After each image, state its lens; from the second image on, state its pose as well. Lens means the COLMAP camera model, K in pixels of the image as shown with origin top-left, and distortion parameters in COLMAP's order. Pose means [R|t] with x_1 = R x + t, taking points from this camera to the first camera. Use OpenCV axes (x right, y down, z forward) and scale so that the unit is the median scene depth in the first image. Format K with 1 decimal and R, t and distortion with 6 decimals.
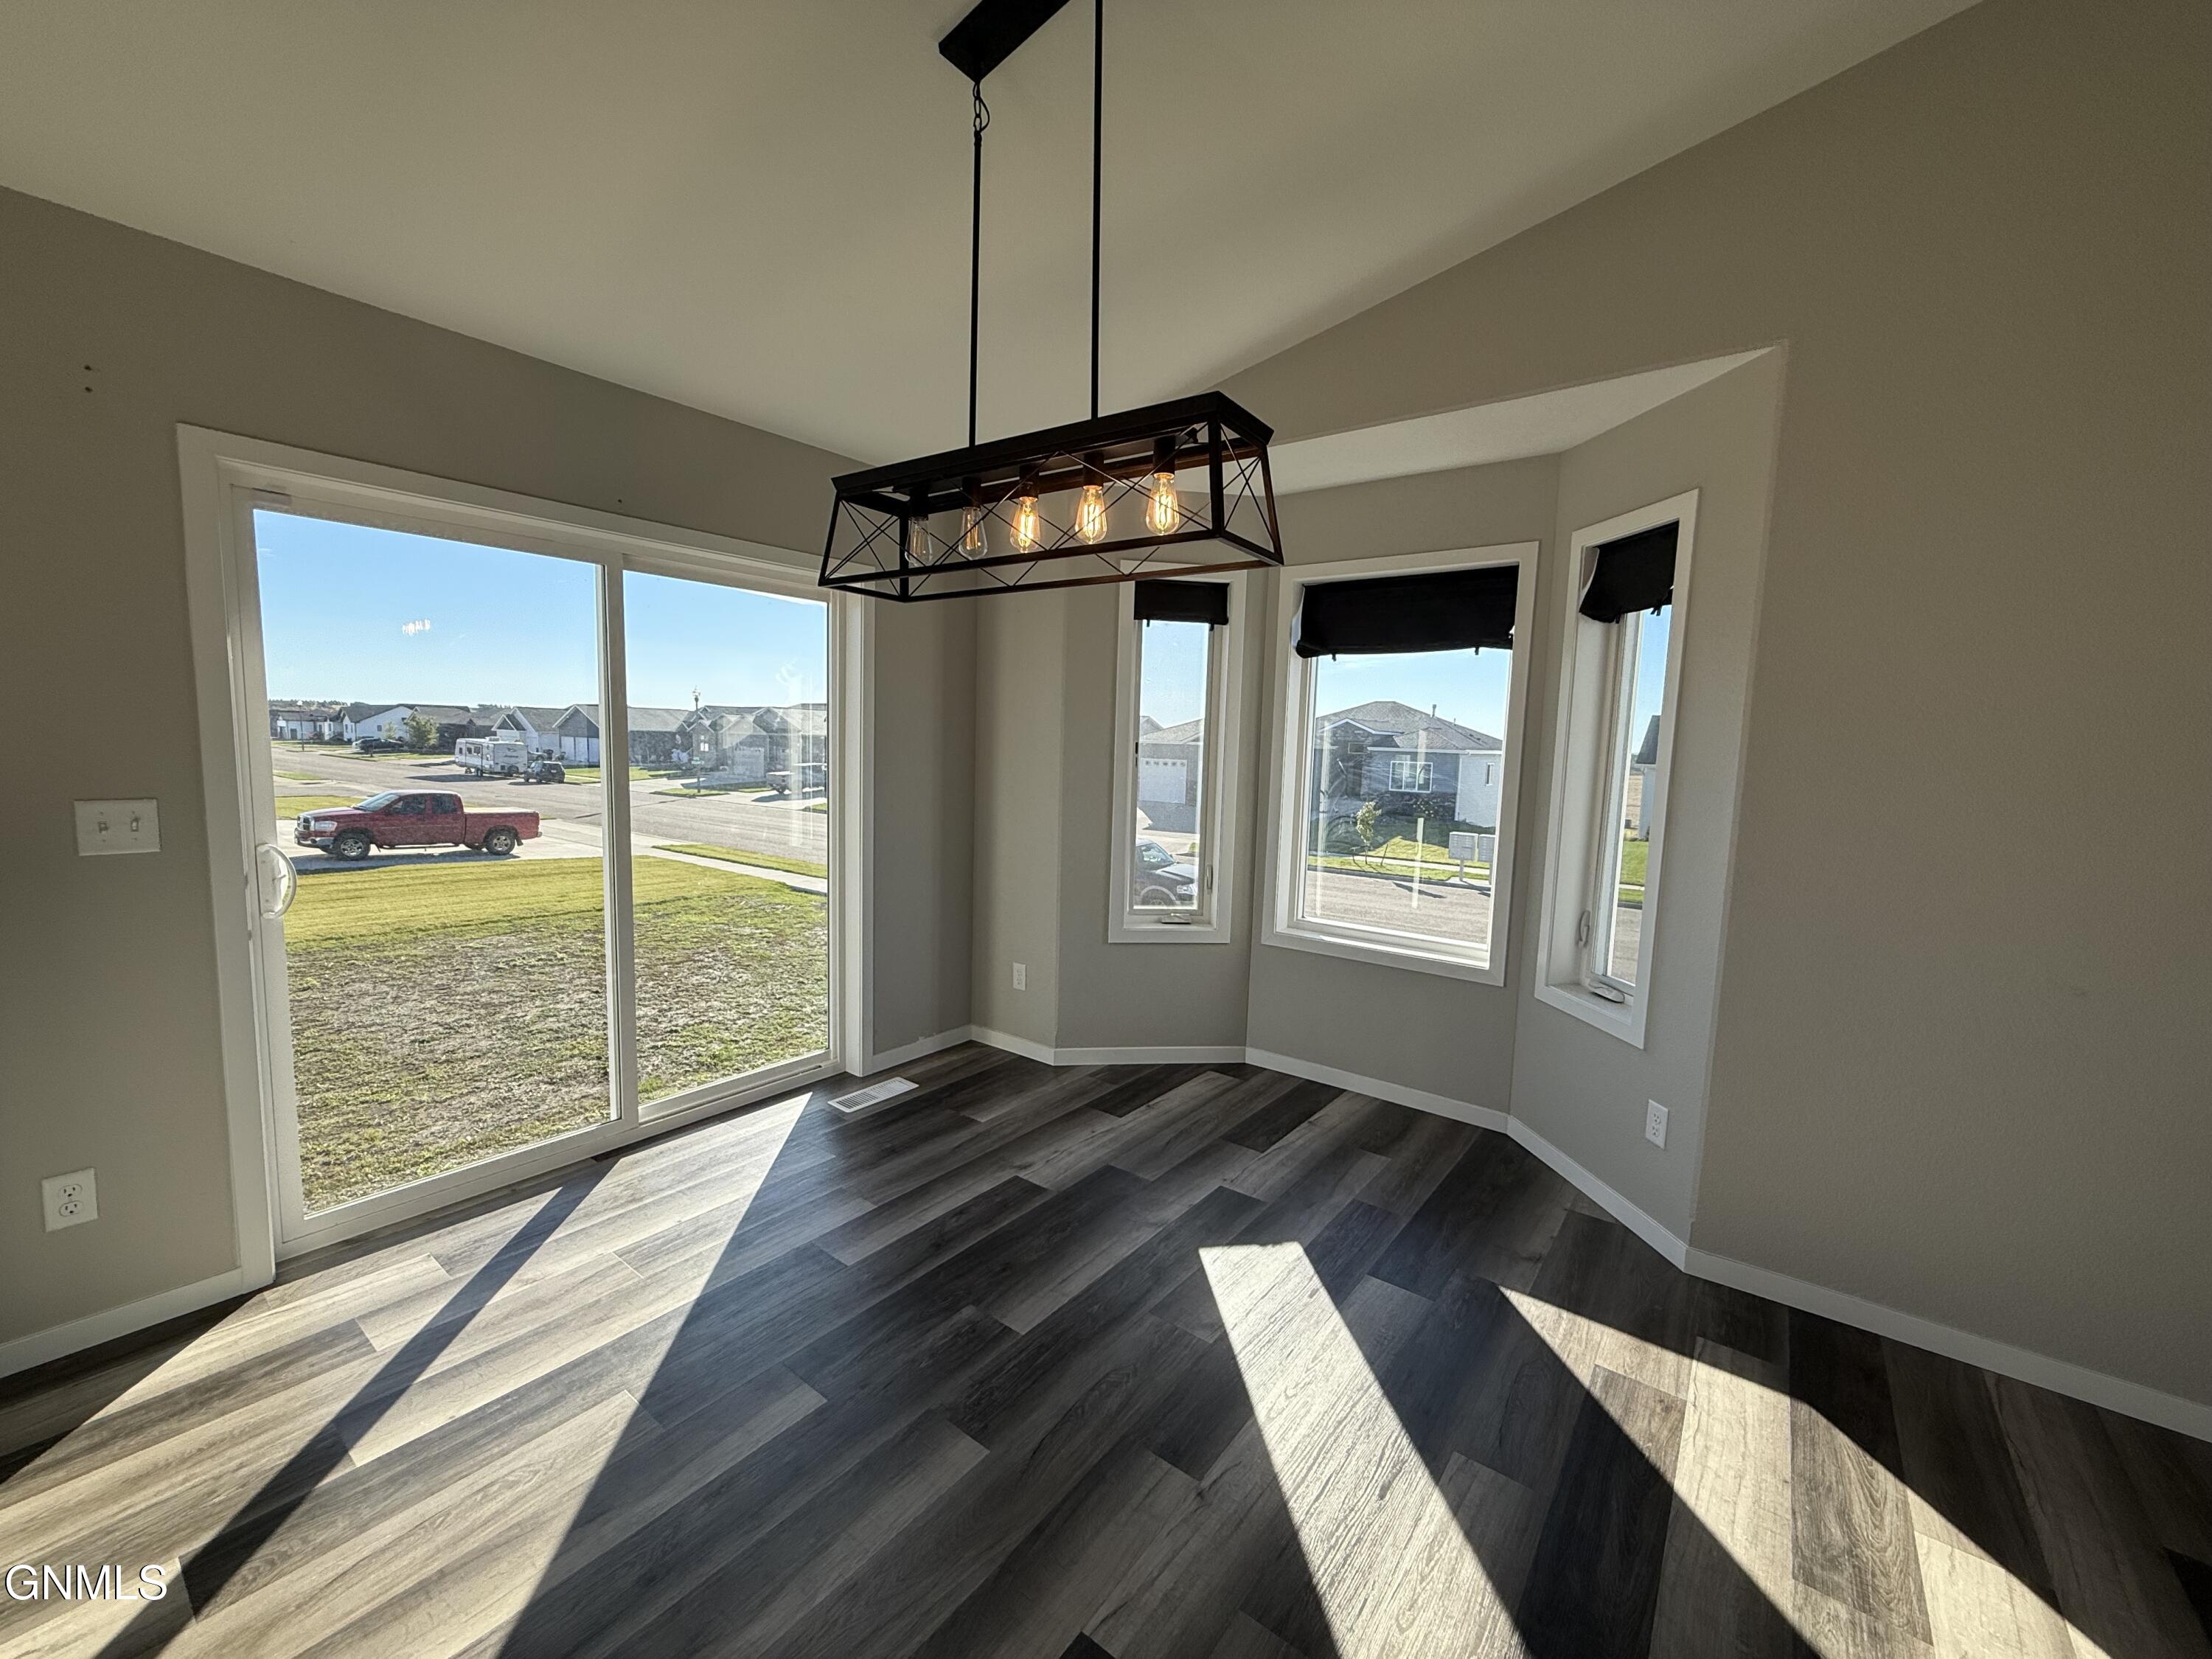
lens RADIAL K [[878.9, 0, 1106.5], [0, 878.9, 833.4], [0, 0, 1]] dist [0.003163, -0.000472]
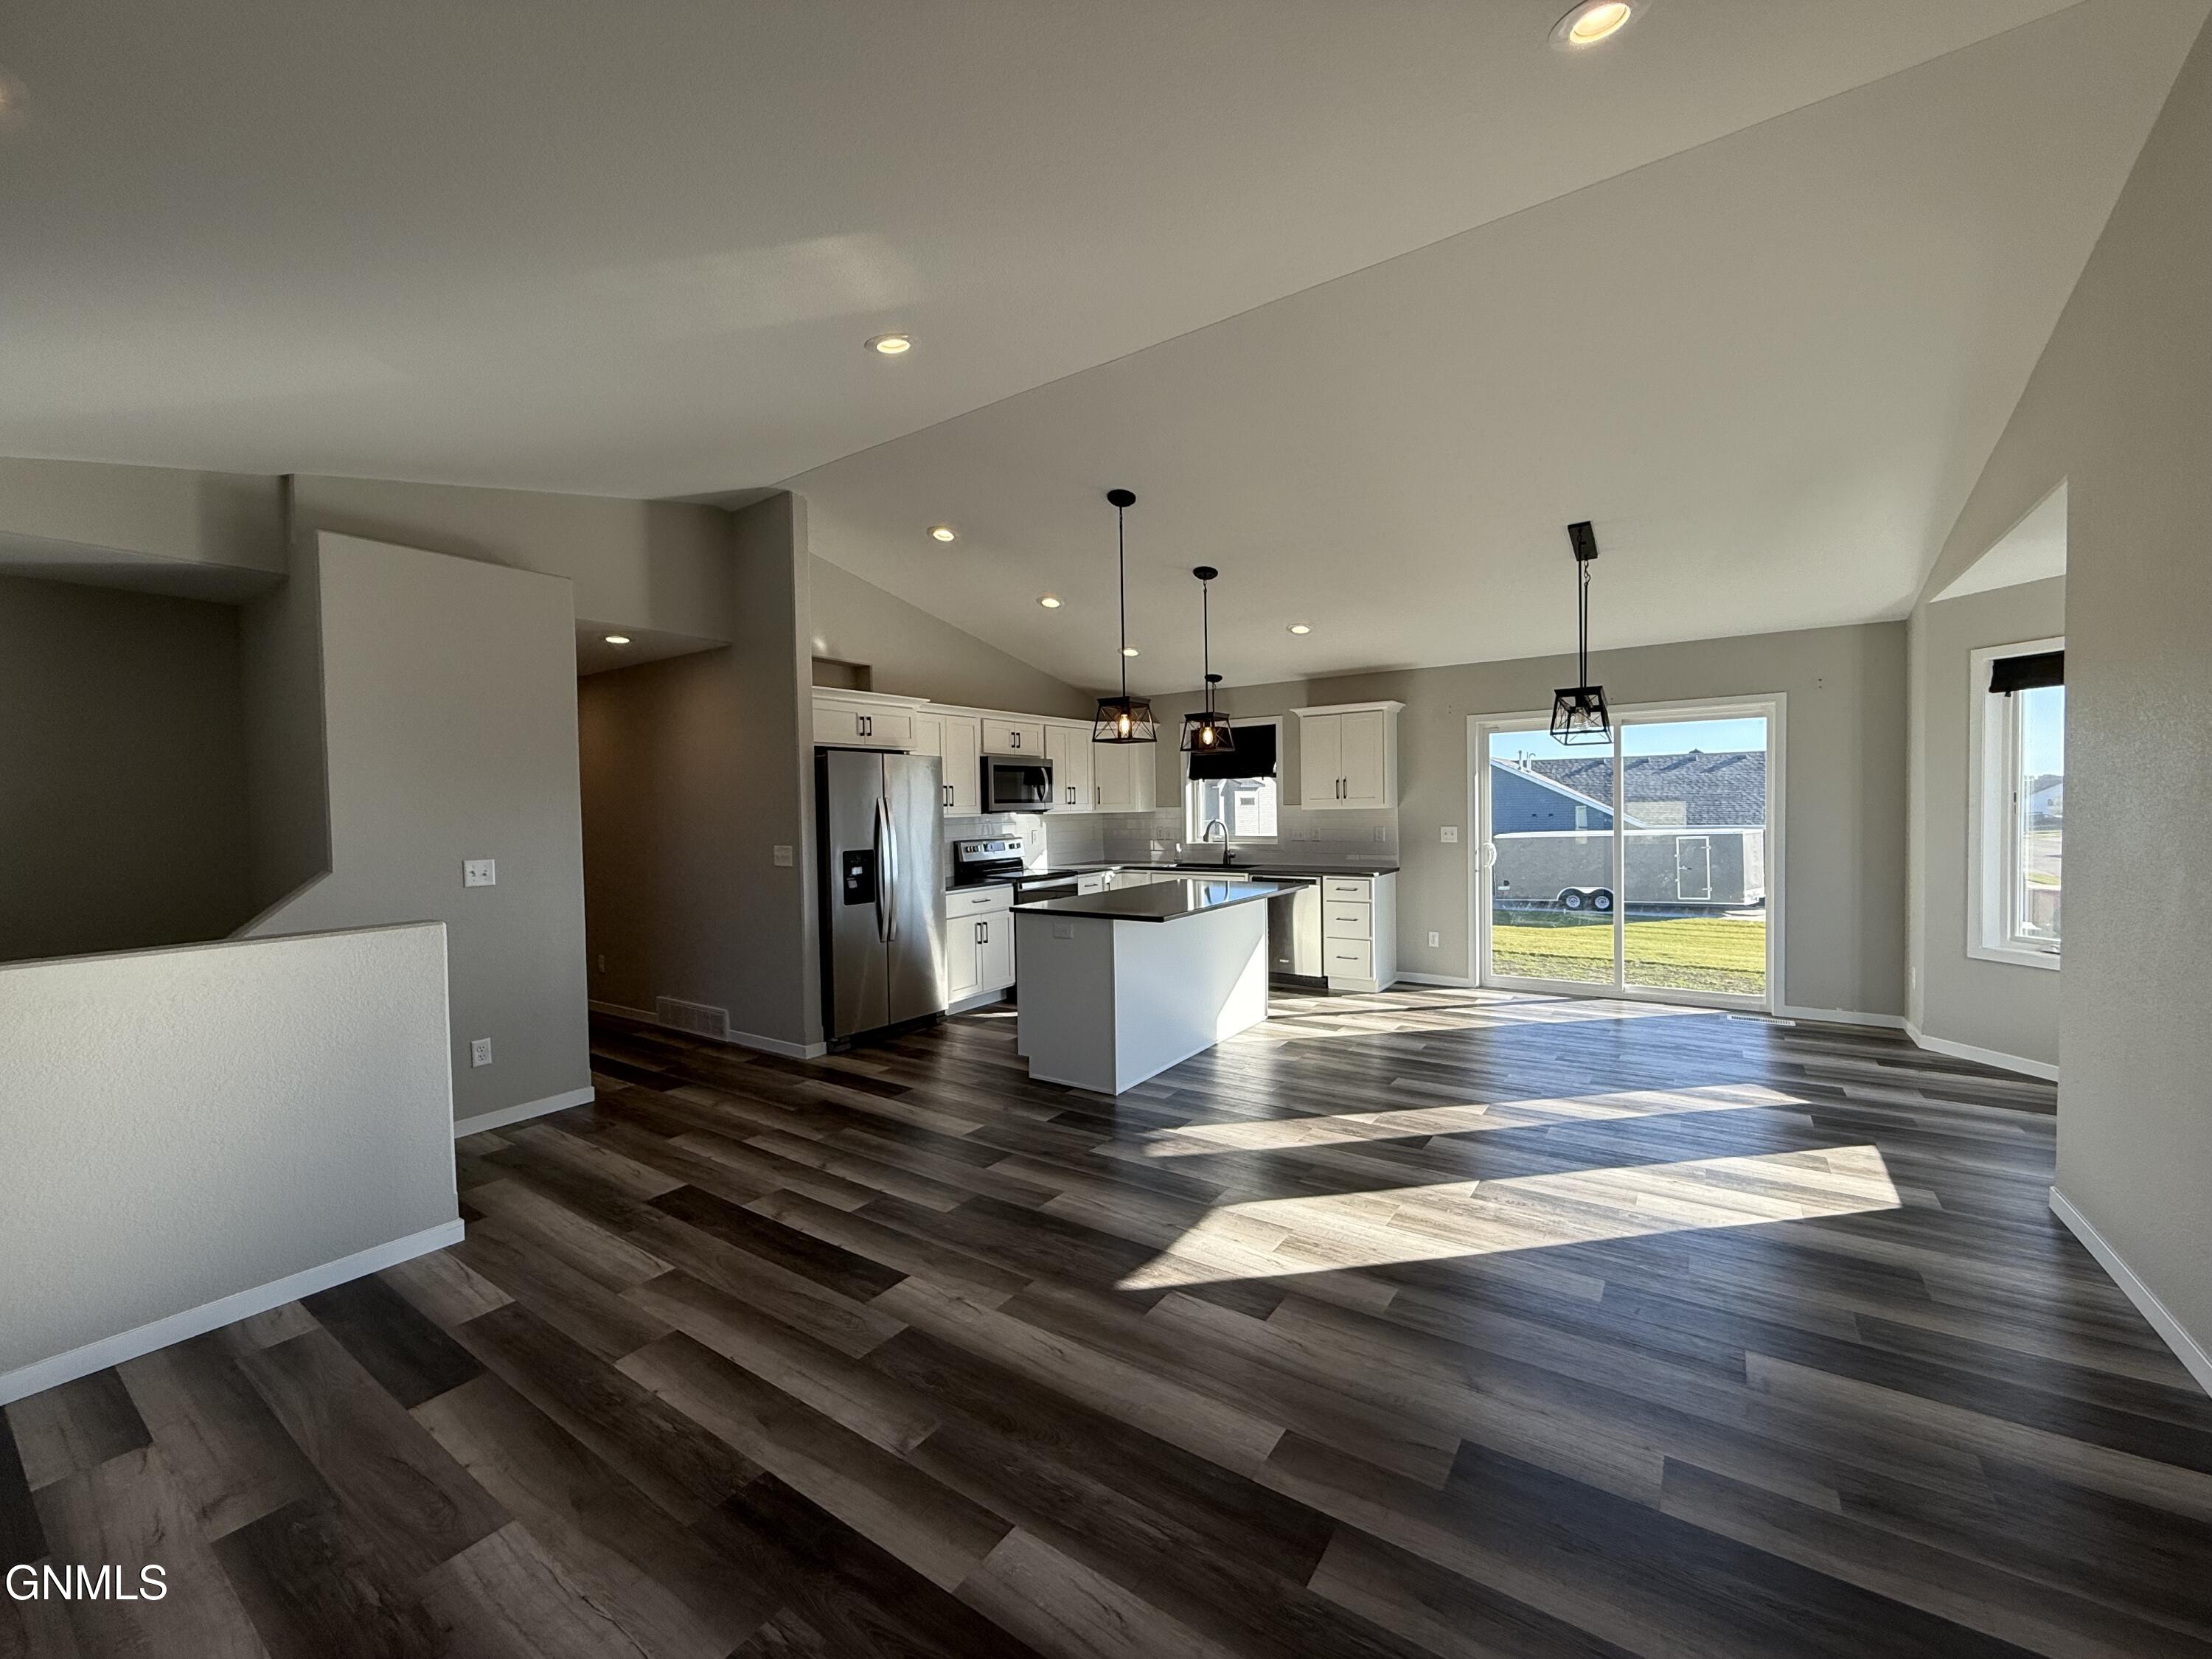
lens RADIAL K [[878.9, 0, 1089.4], [0, 878.9, 843.0], [0, 0, 1]] dist [0.003163, -0.000472]
pose [[0.038419, 0.012738, -0.999181, 2.627876], [-0.088685, 0.996016, 0.009288, 0.139586], [0.995319, 0.088256, 0.039395, -0.626653]]
